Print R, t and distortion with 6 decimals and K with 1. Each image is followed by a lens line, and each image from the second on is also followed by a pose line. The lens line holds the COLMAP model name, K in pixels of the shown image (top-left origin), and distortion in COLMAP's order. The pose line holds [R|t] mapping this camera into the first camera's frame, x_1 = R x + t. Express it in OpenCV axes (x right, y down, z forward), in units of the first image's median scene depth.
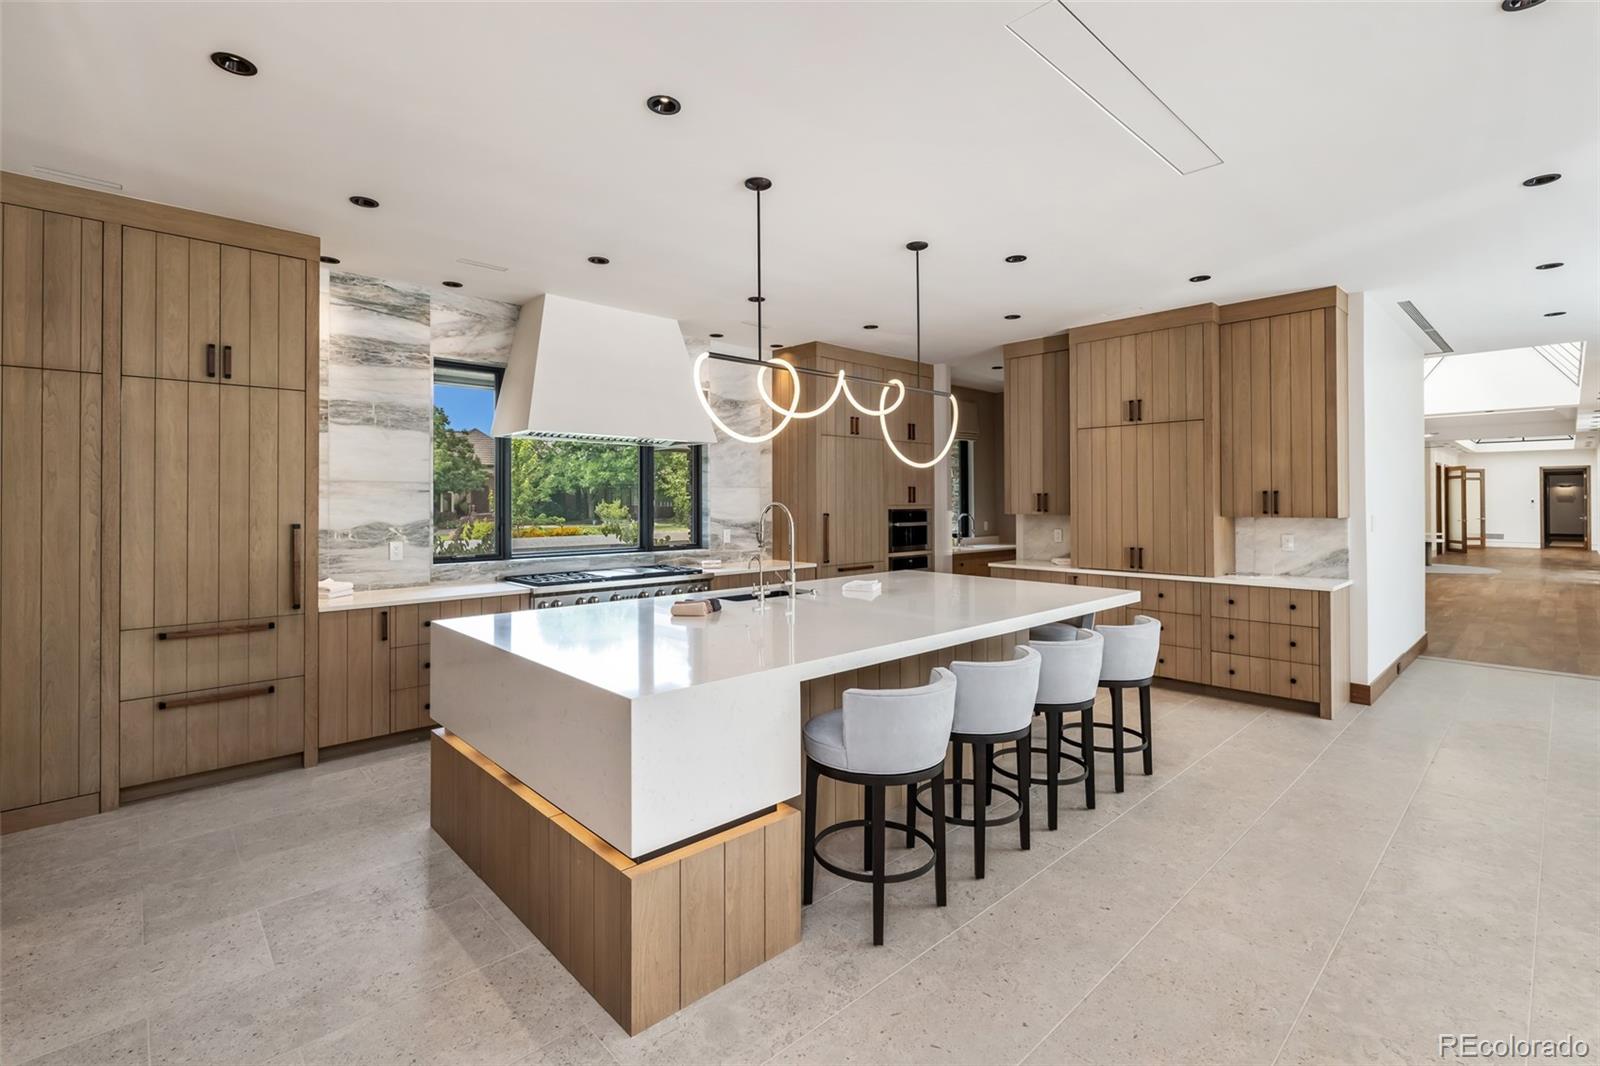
lens RADIAL K [[726.5, 0, 799.4], [0, 726.5, 492.8], [0, 0, 1]] dist [-0.001077, -0.000005]
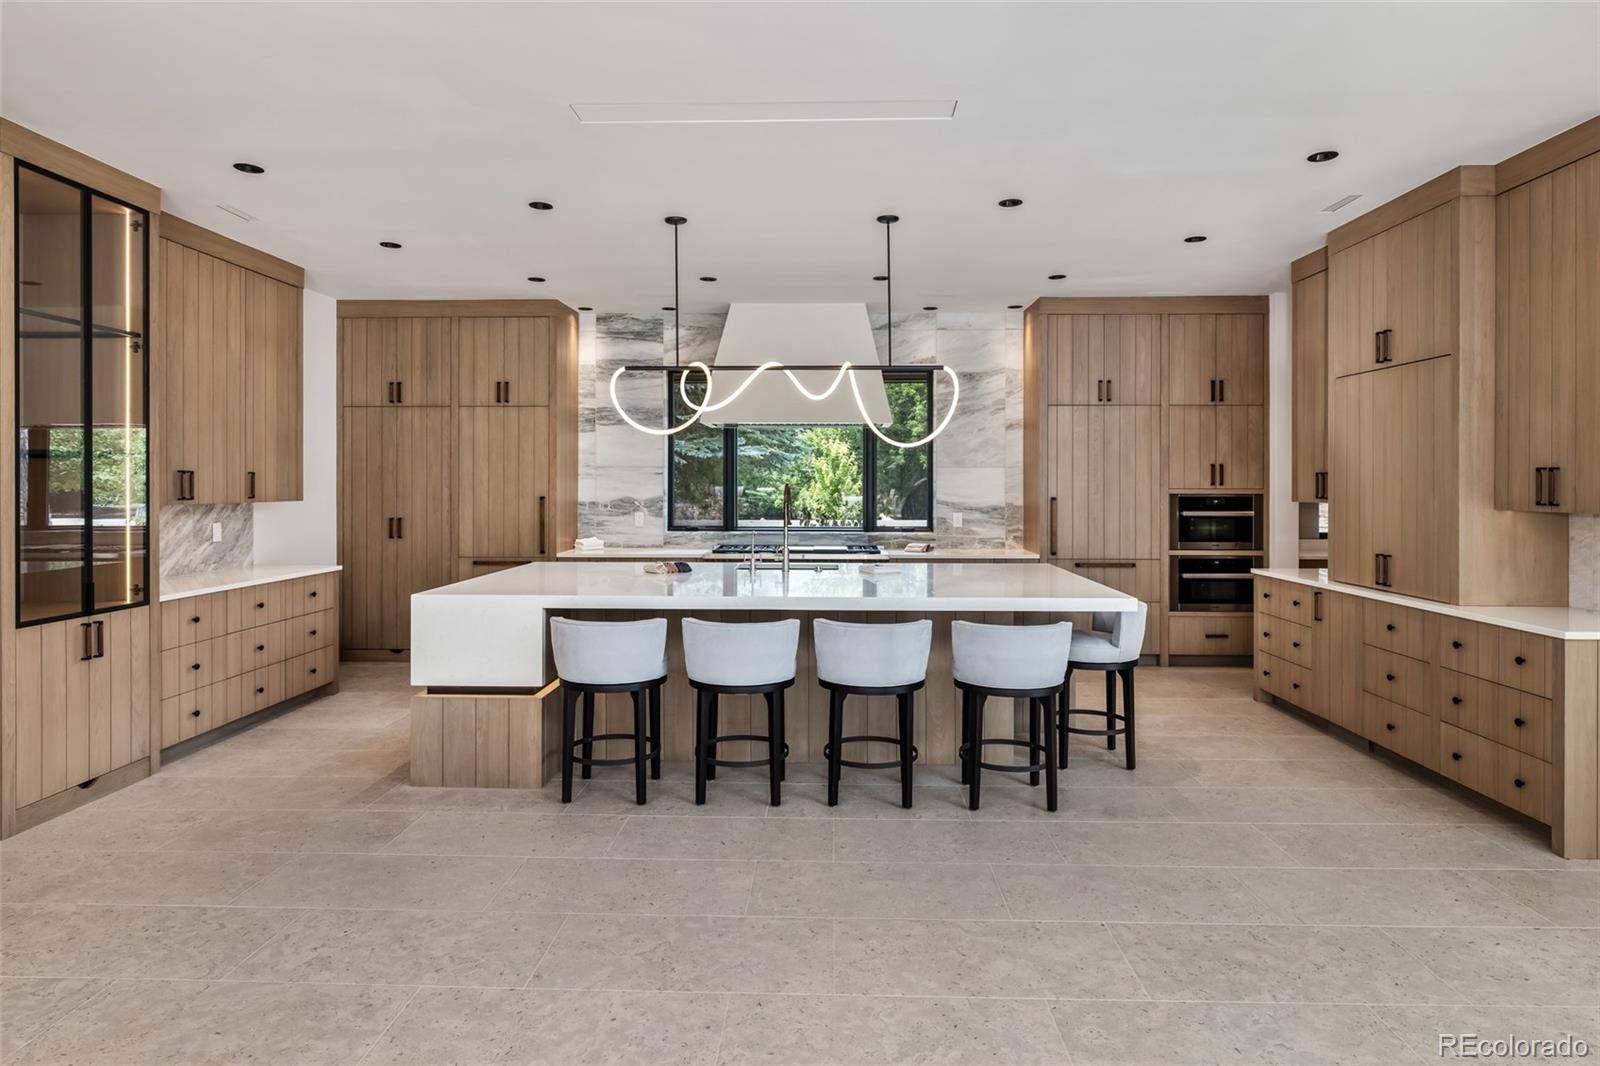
lens RADIAL K [[903.5, 0, 799.9], [0, 903.5, 482.1], [0, 0, 1]] dist [-0.001180, -0.000813]
pose [[0.707515, 0.002559, -0.706693, 0.787209], [0.004608, 0.999955, 0.008234, 0.000849], [0.706683, -0.009082, 0.707472, 0.051655]]
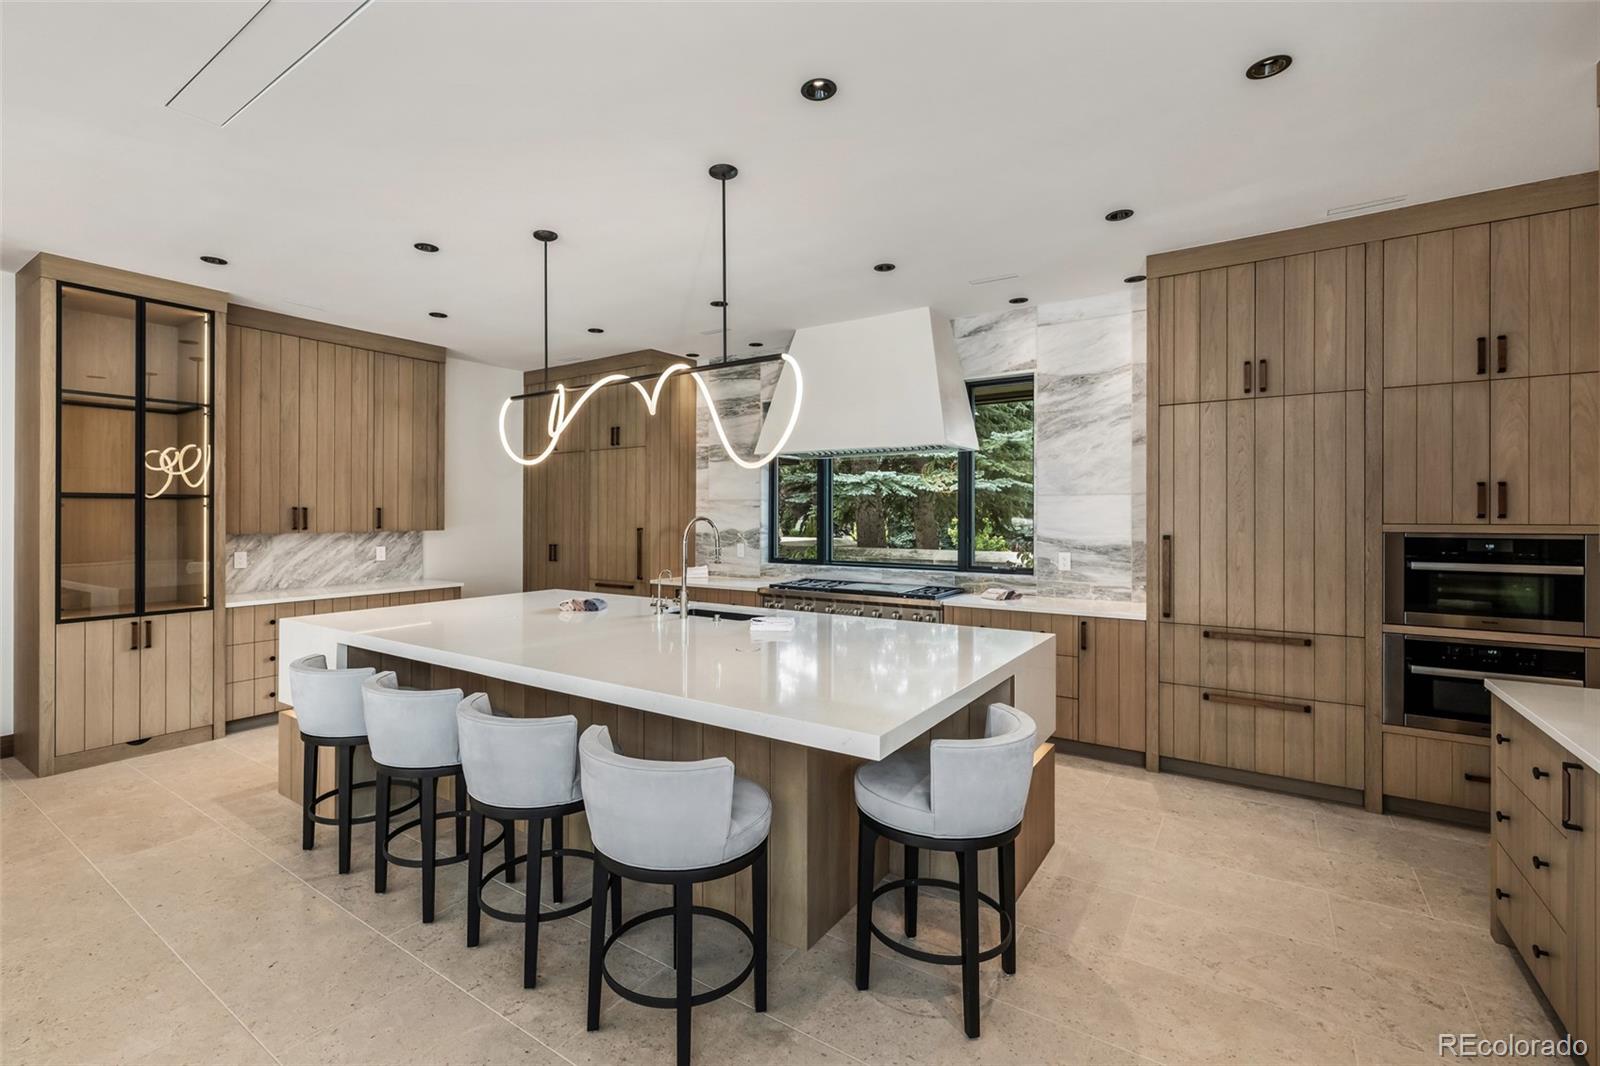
lens RADIAL K [[704.3, 0, 755.9], [0, 704.3, 514.4], [0, 0, 1]] dist [0.000736, 0.000014]
pose [[0.199777, 0.002086, -0.979839, 0.739745], [0.011218, 0.999927, 0.004416, 0.006647], [0.979777, -0.011874, 0.199739, 0.750107]]
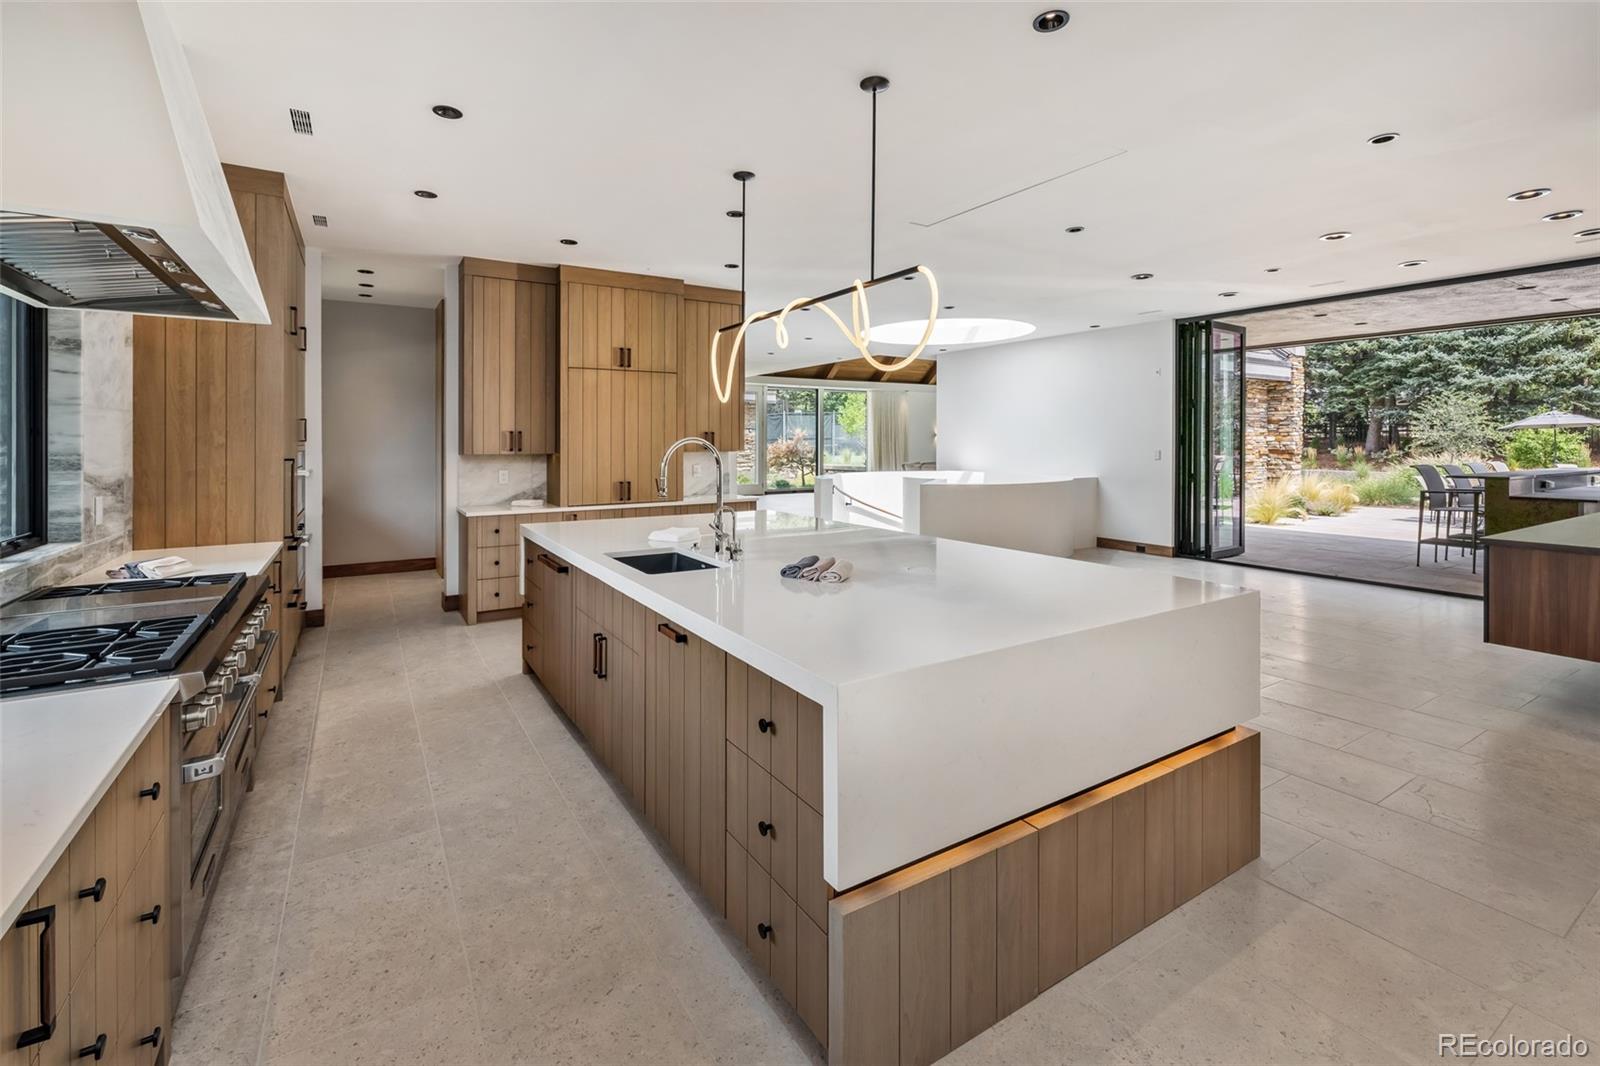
lens RADIAL K [[706.6, 0, 802.3], [0, 706.6, 445.0], [0, 0, 1]] dist [0.000385, 0.000052]
pose [[0.195855, -0.000648, 0.980633, -0.632201], [-0.003662, 0.999992, 0.001392, 0.019717], [-0.980626, -0.003864, 0.195852, 0.620482]]
